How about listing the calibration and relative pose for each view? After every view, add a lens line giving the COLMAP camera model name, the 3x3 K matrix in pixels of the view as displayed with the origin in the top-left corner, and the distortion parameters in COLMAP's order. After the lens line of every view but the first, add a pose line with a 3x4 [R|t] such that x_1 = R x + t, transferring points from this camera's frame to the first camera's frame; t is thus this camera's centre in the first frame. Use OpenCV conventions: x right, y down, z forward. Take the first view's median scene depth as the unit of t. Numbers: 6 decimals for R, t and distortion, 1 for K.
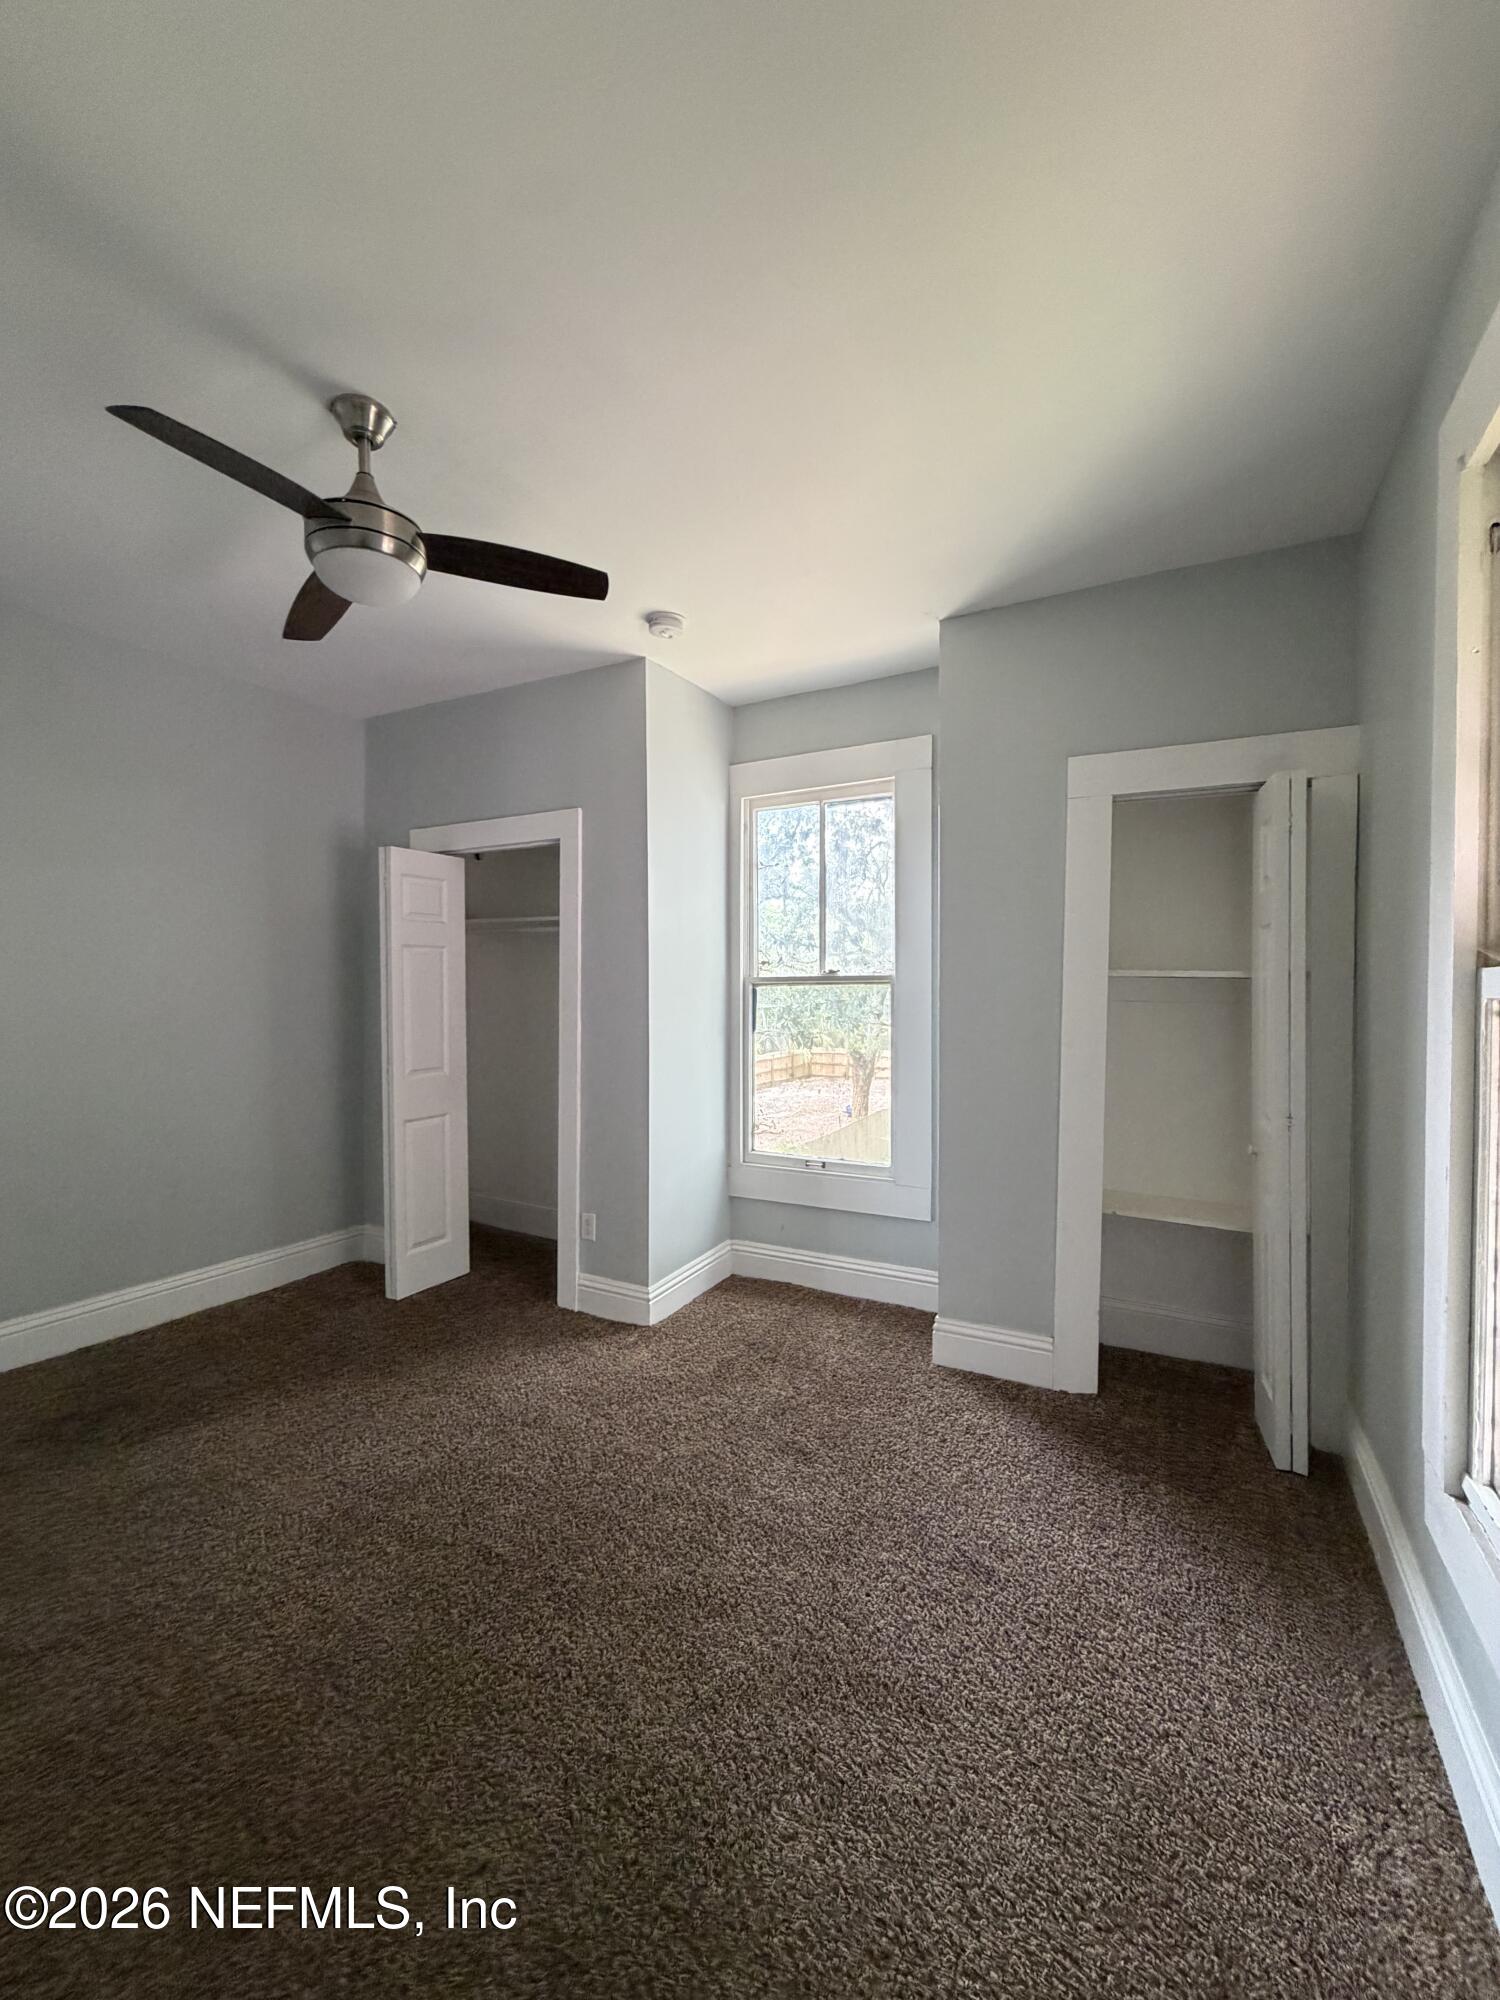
lens RADIAL K [[799.9, 0, 750.5], [0, 799.9, 1000.5], [0, 0, 1]] dist [-0.001876, -0.000138]
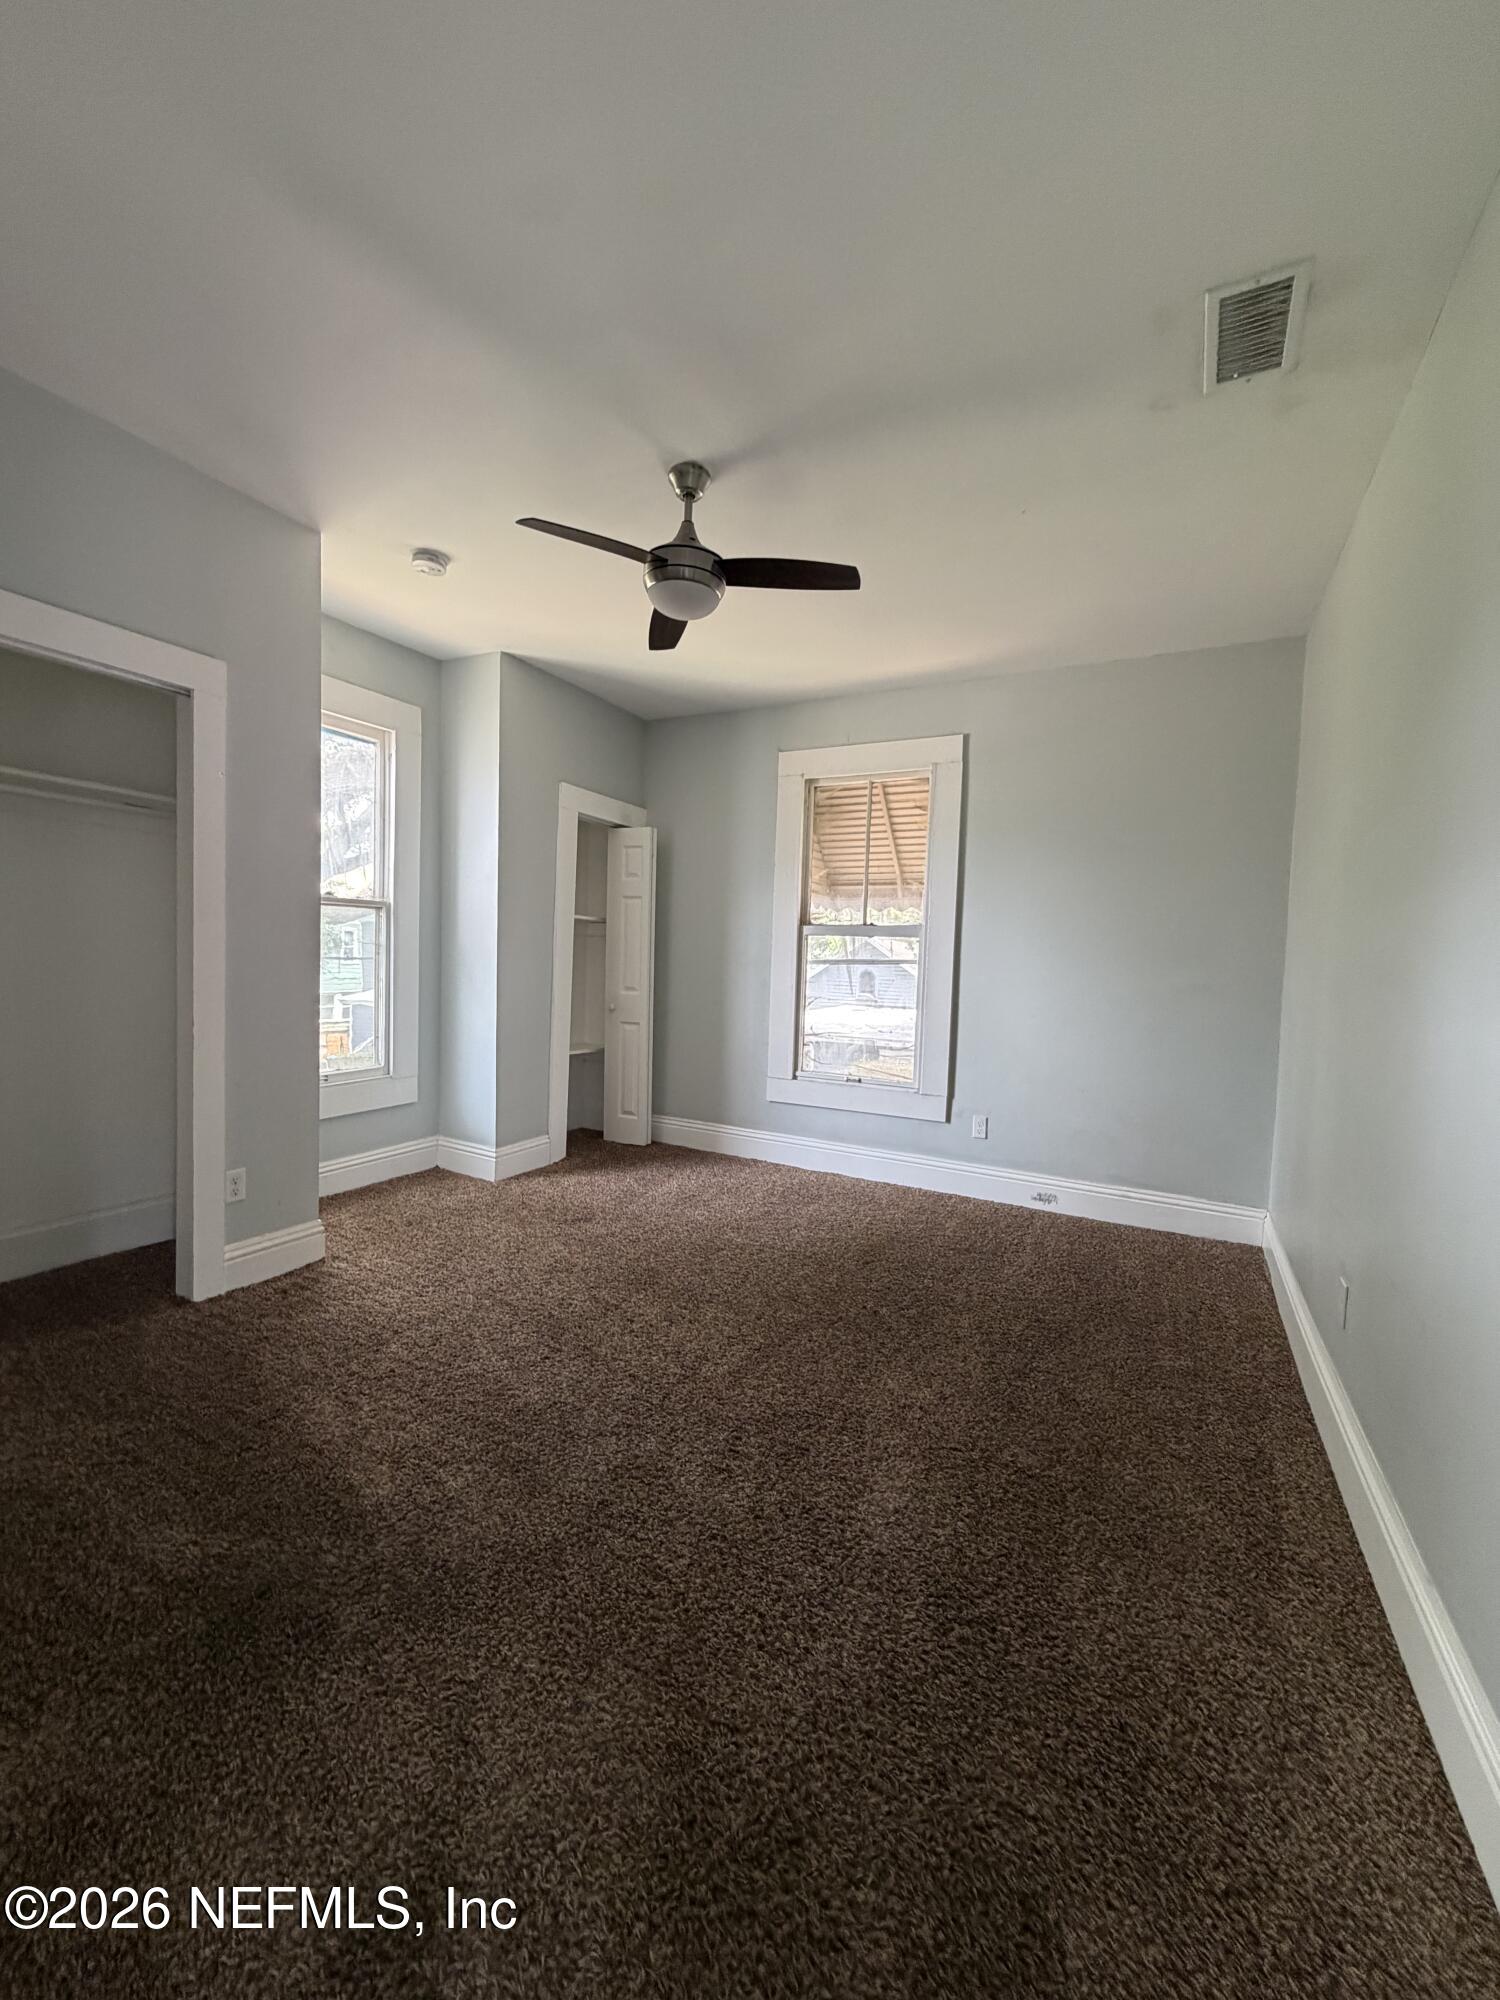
lens RADIAL K [[799.9, 0, 752.7], [0, 799.9, 991.7], [0, 0, 1]] dist [-0.001876, -0.000138]
pose [[-0.002587, -0.046095, 0.998934, -1.133283], [-0.031292, 0.998452, 0.045991, 0.033497], [-0.999507, -0.031139, -0.004026, 0.534473]]
